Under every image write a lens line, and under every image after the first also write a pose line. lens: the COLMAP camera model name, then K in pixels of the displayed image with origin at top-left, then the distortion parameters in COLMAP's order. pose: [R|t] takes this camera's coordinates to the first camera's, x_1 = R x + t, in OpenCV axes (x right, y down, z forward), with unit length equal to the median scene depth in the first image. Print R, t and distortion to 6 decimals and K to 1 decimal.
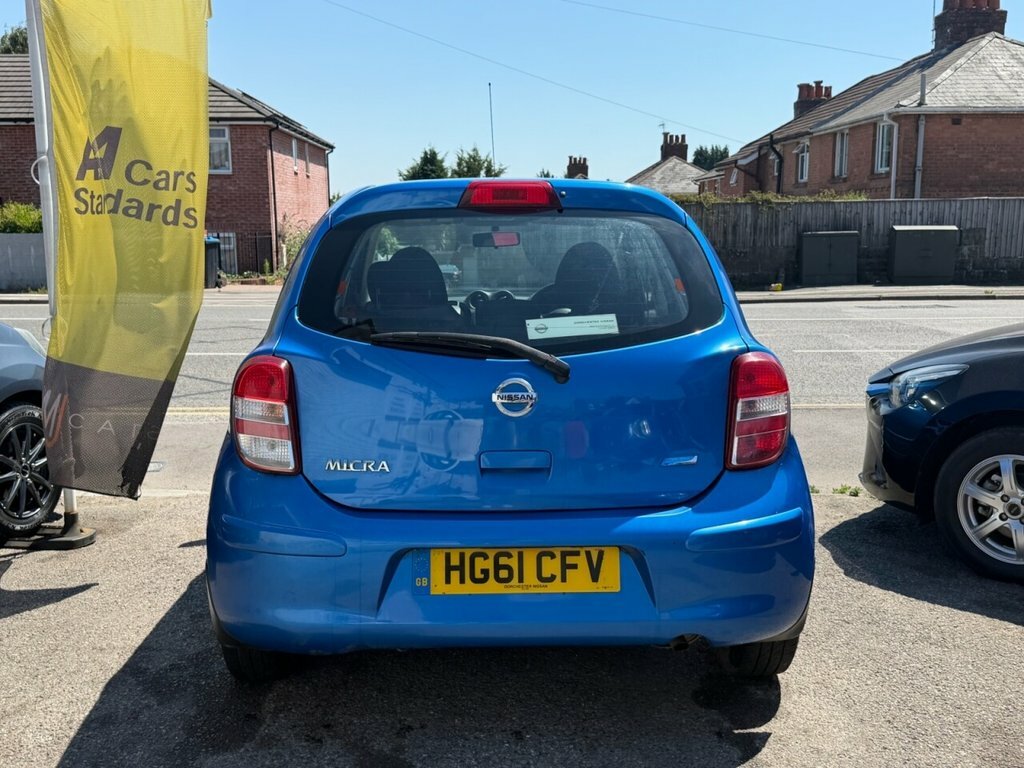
lens RADIAL K [[1002.6, 0, 512.0], [0, 1002.6, 384.0], [0, 0, 1]] dist [0.109482, -0.214792]
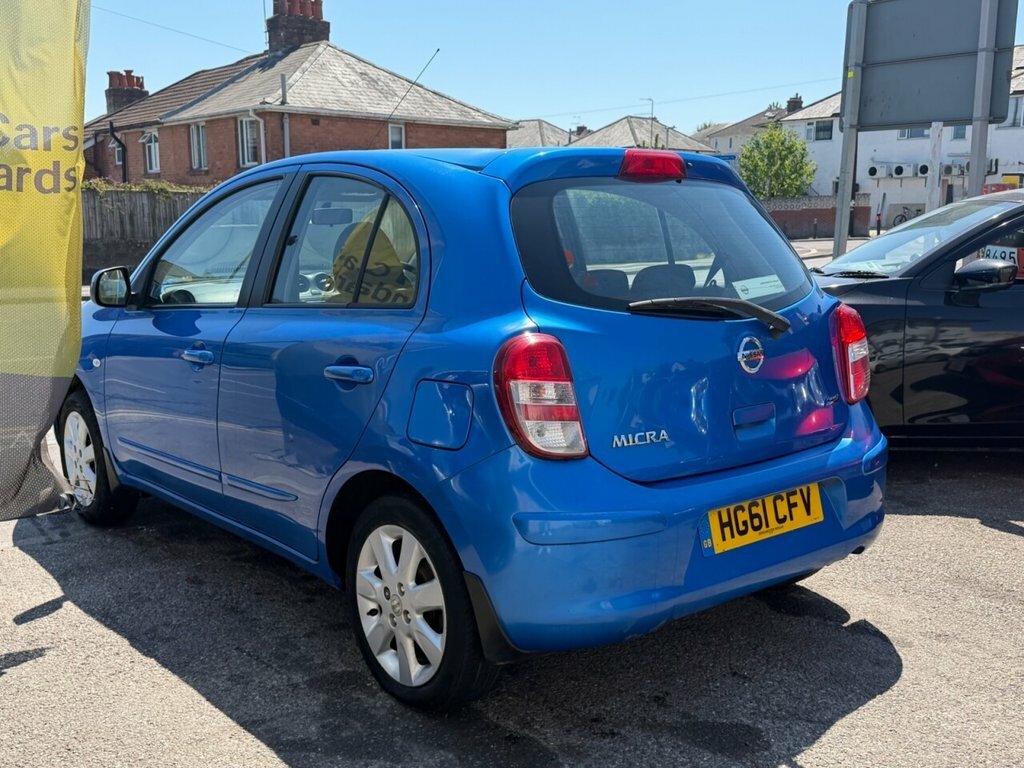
lens RADIAL K [[1002.6, 0, 512.0], [0, 1002.6, 384.0], [0, 0, 1]] dist [0.109482, -0.214792]
pose [[0.795772, -0.092093, 0.598553, -0.065719], [0.088508, 0.995443, 0.035487, -0.001257], [-0.599094, 0.024737, 0.800297, 0.023852]]
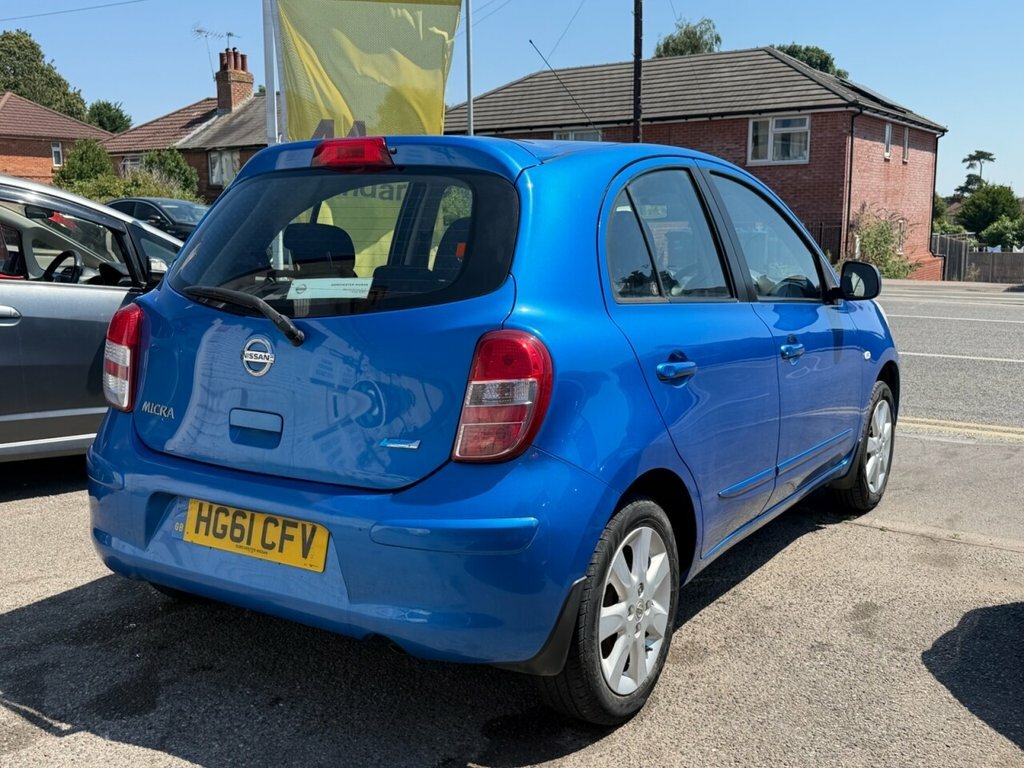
lens RADIAL K [[1002.6, 0, 512.0], [0, 1002.6, 384.0], [0, 0, 1]] dist [0.109482, -0.214792]
pose [[0.826835, 0.090603, -0.555099, 0.059791], [-0.086651, 0.995677, 0.033446, -0.001186], [0.555729, 0.020445, 0.831112, 0.025036]]
